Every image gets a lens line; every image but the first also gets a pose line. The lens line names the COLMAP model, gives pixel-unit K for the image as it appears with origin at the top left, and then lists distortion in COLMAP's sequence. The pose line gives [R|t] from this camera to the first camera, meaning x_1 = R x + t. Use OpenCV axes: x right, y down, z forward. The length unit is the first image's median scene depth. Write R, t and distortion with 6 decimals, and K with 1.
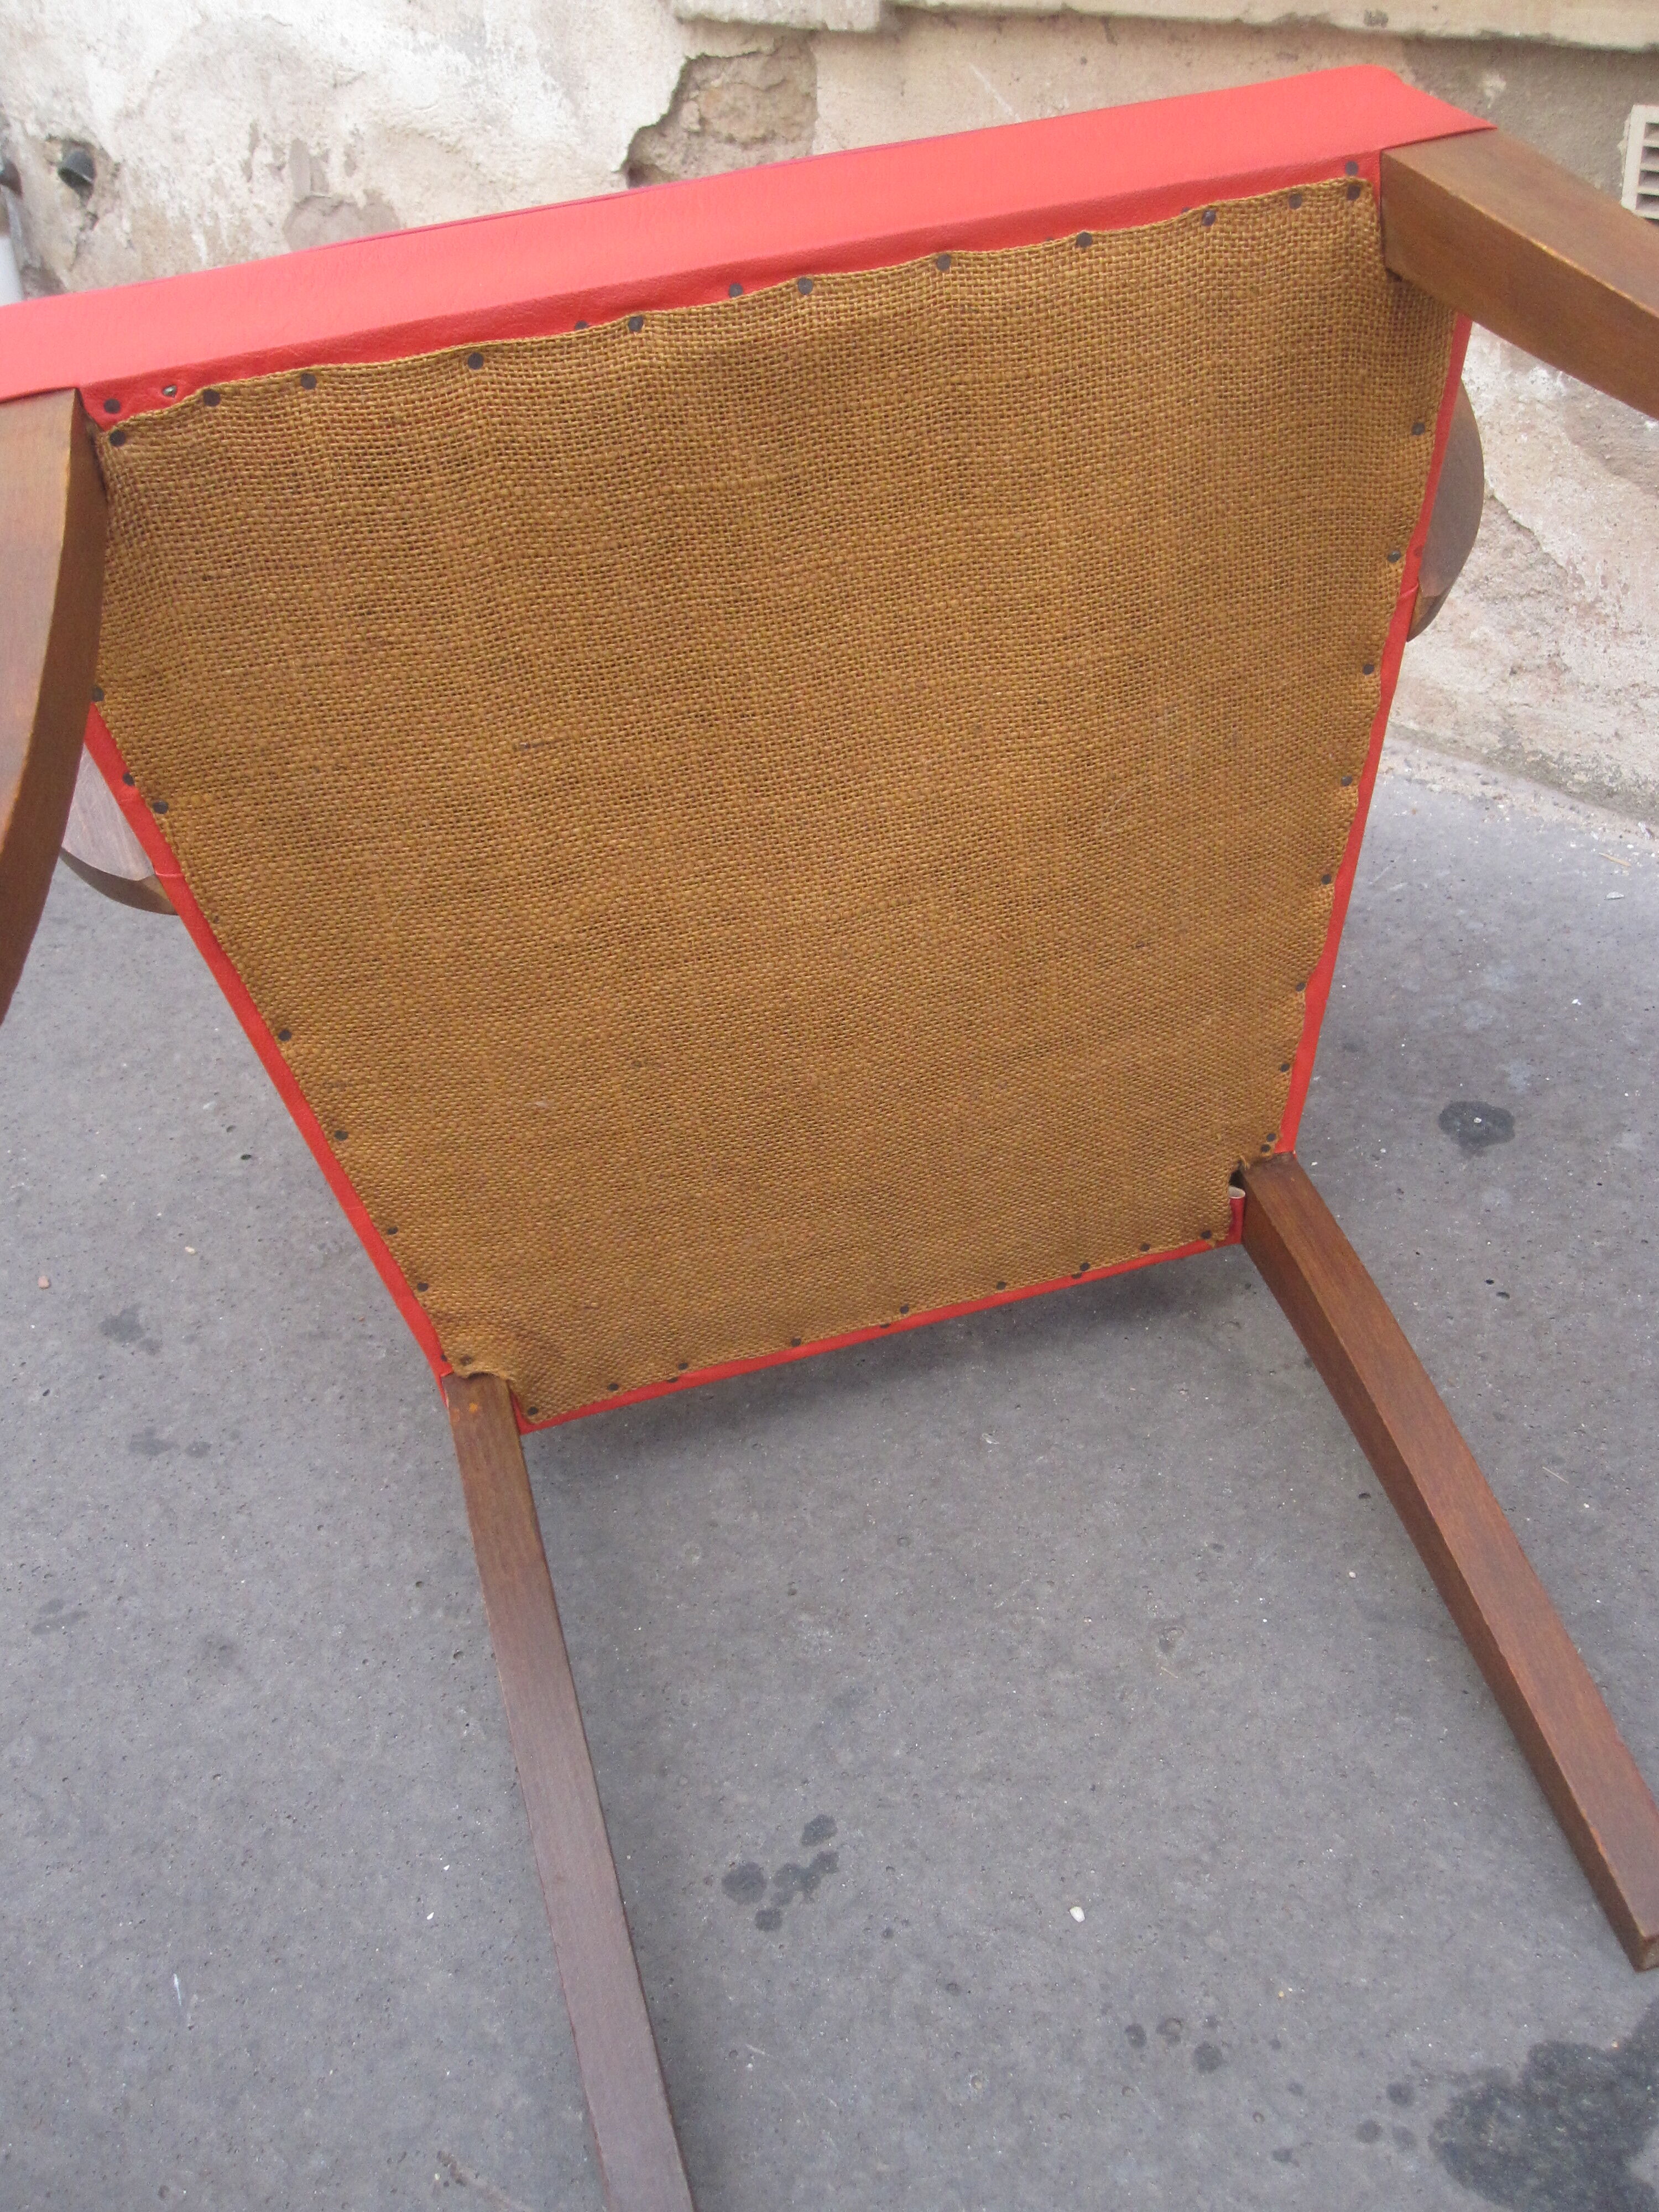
lens RADIAL K [[2169.1, 0, 839.7], [0, 2169.1, 1084.1], [0, 0, 1]] dist [-0.064856, 0.000000]
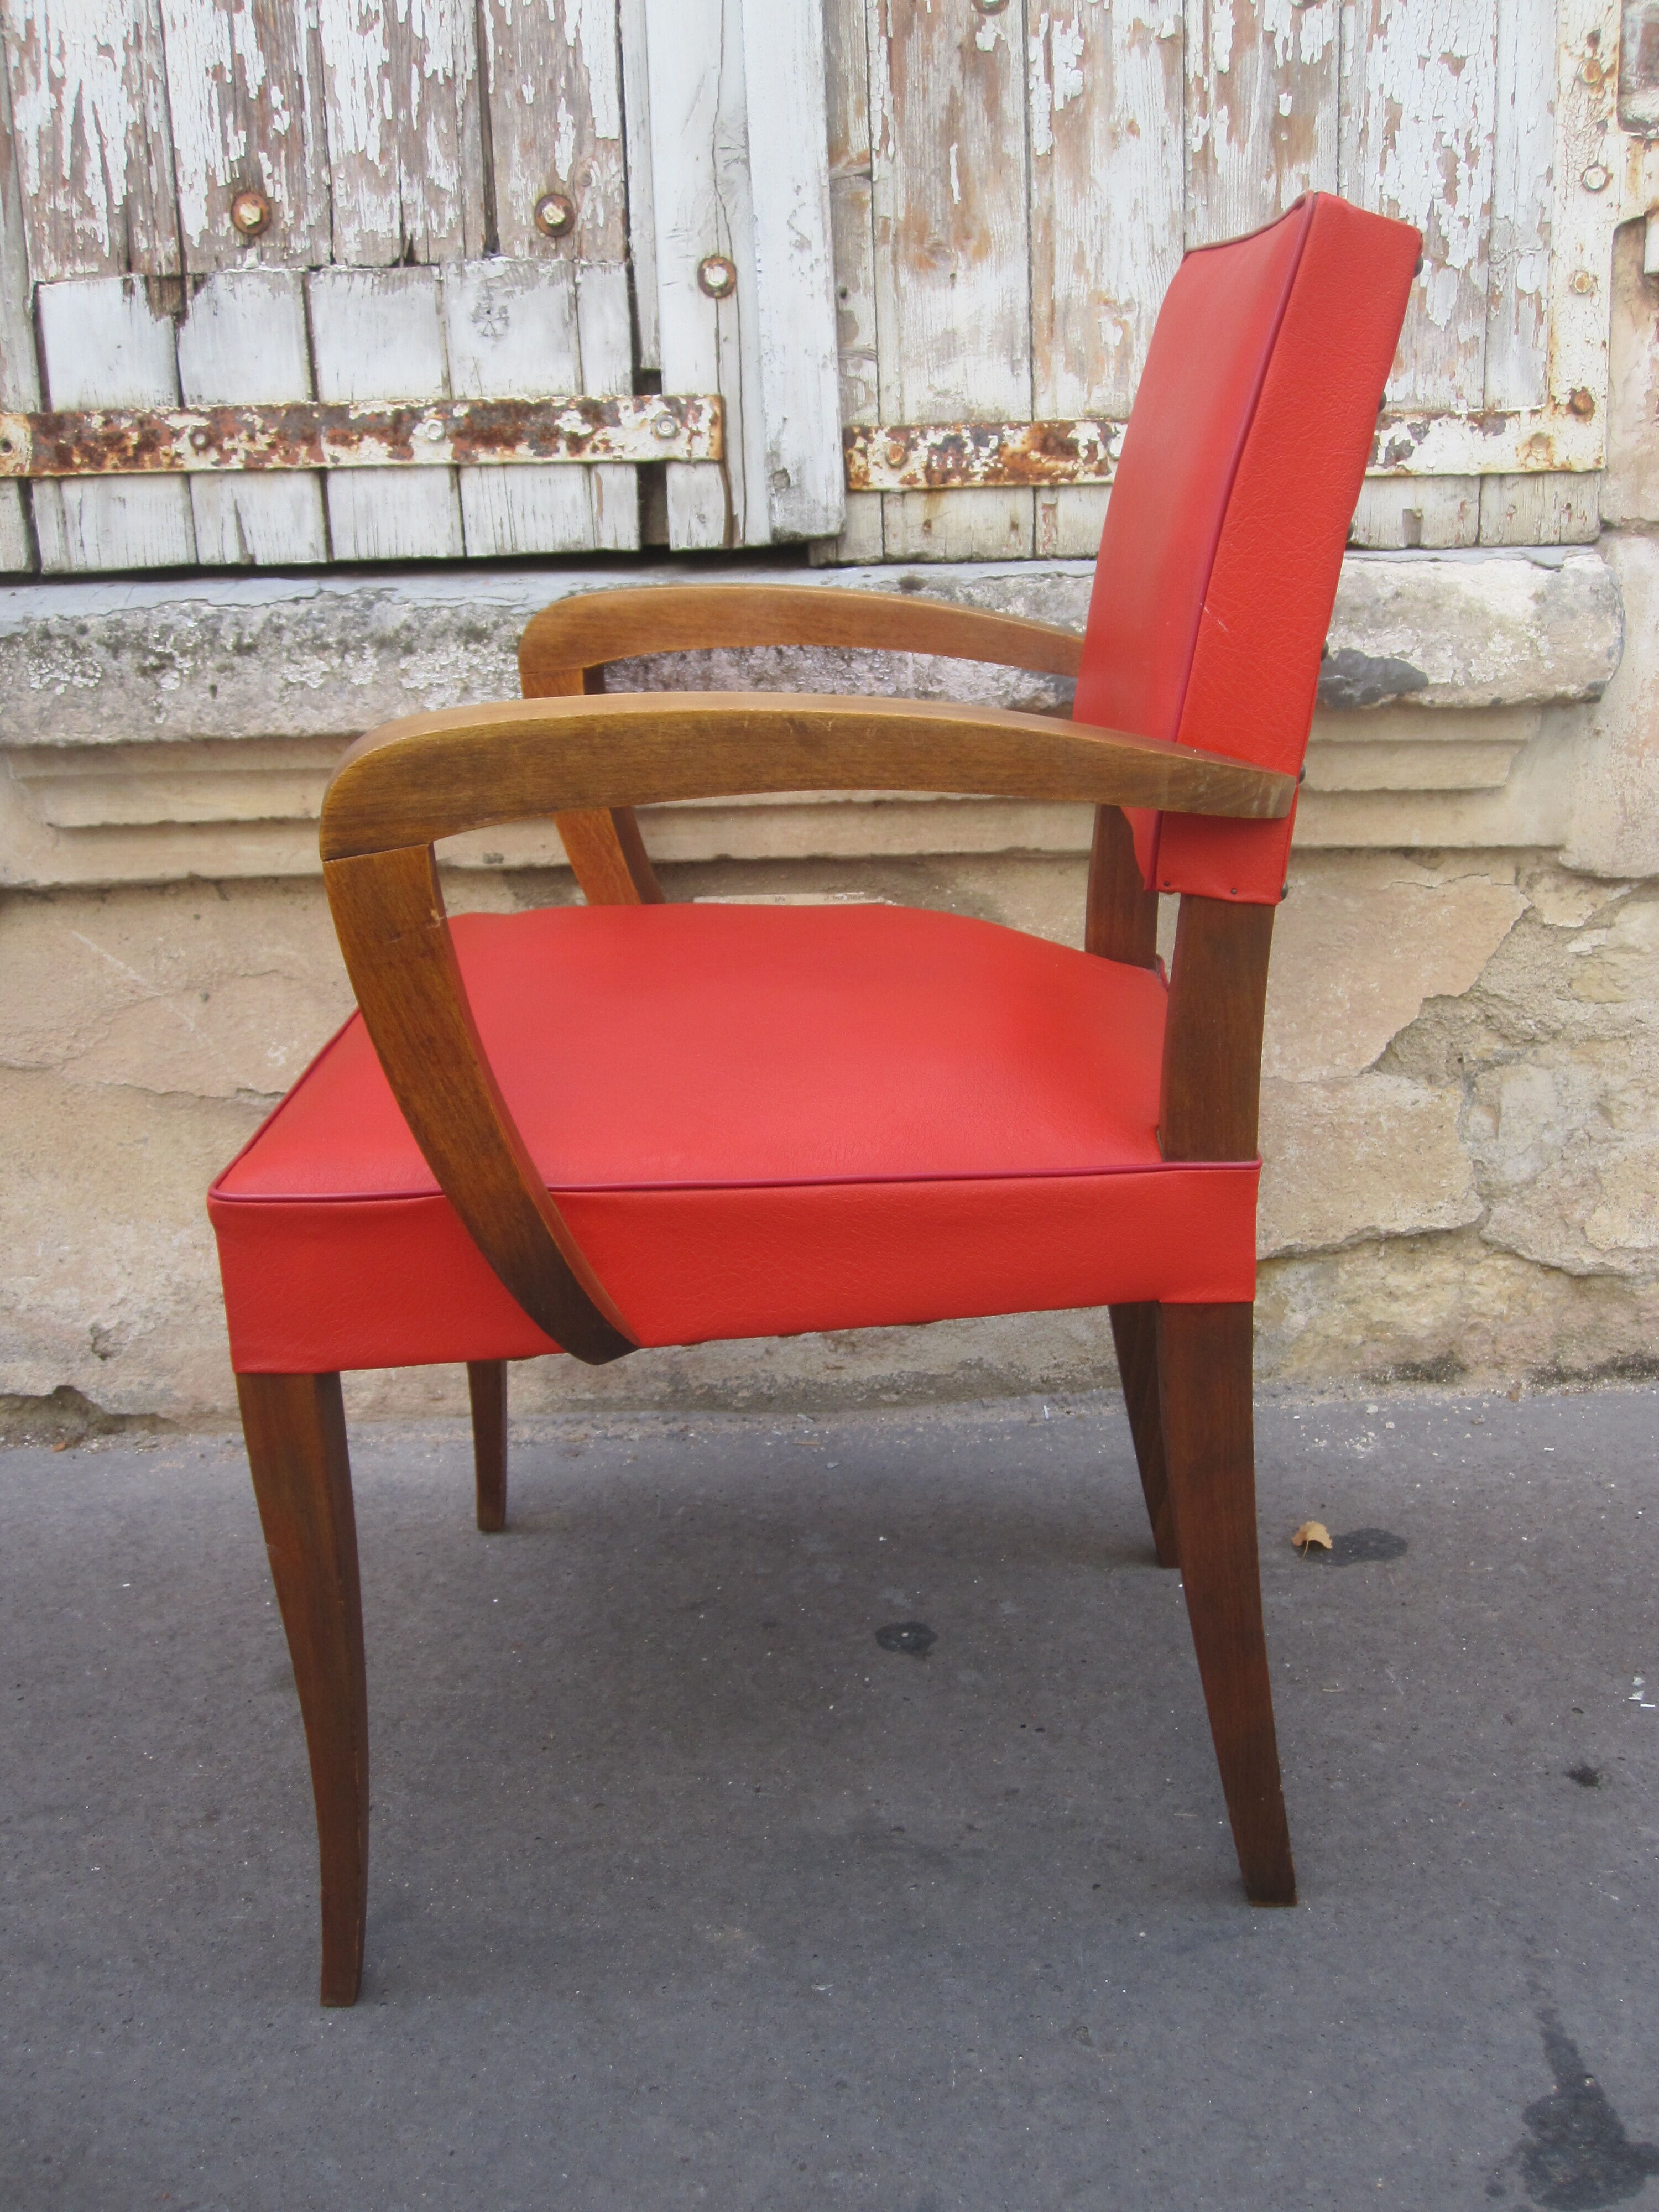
lens RADIAL K [[2169.1, 0, 840.9], [0, 2169.1, 1096.8], [0, 0, 1]] dist [-0.064856, 0.000000]
pose [[0.722314, -0.141237, 0.676989, -0.670507], [0.372807, 0.904027, -0.209164, -0.021200], [-0.582475, 0.403469, 0.705646, 0.008786]]
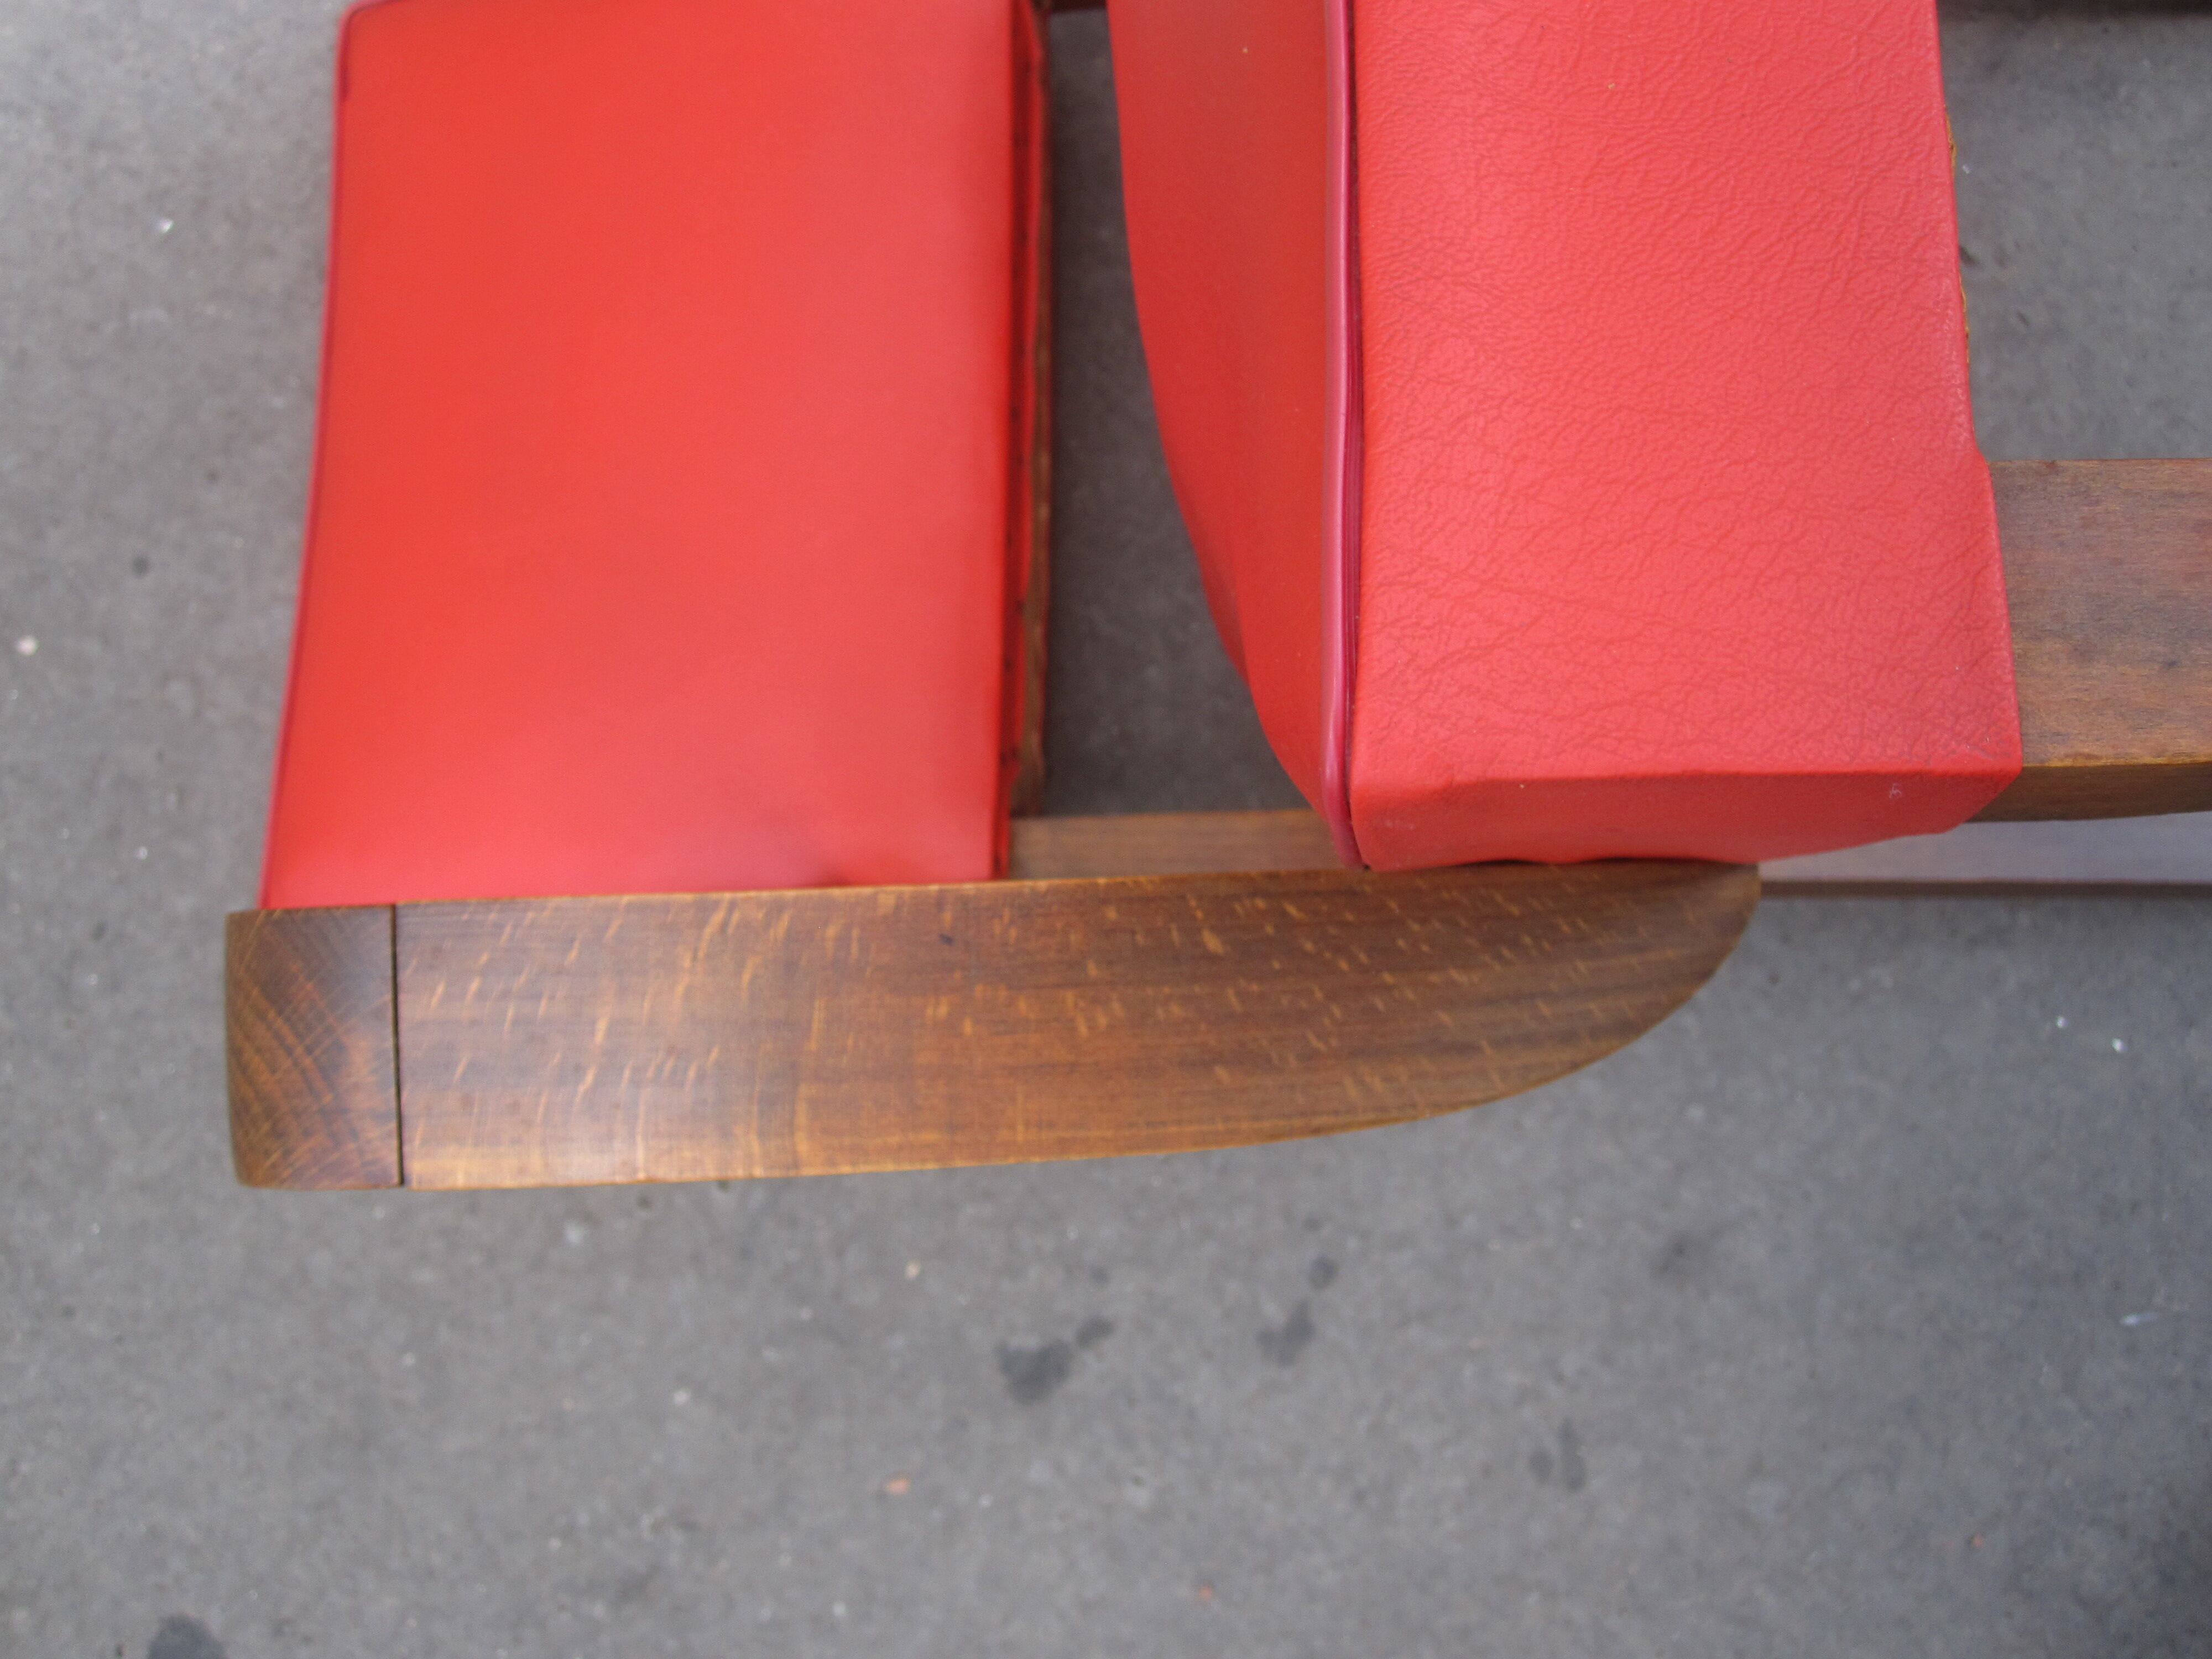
lens RADIAL K [[2169.1, 0, 1119.8], [0, 2169.1, 815.2], [0, 0, 1]] dist [-0.064856, 0.000000]
pose [[0.275543, -0.923269, 0.267677, -0.422346], [0.655722, 0.384138, 0.649974, -0.500412], [-0.702925, -0.003574, 0.711255, 0.566921]]
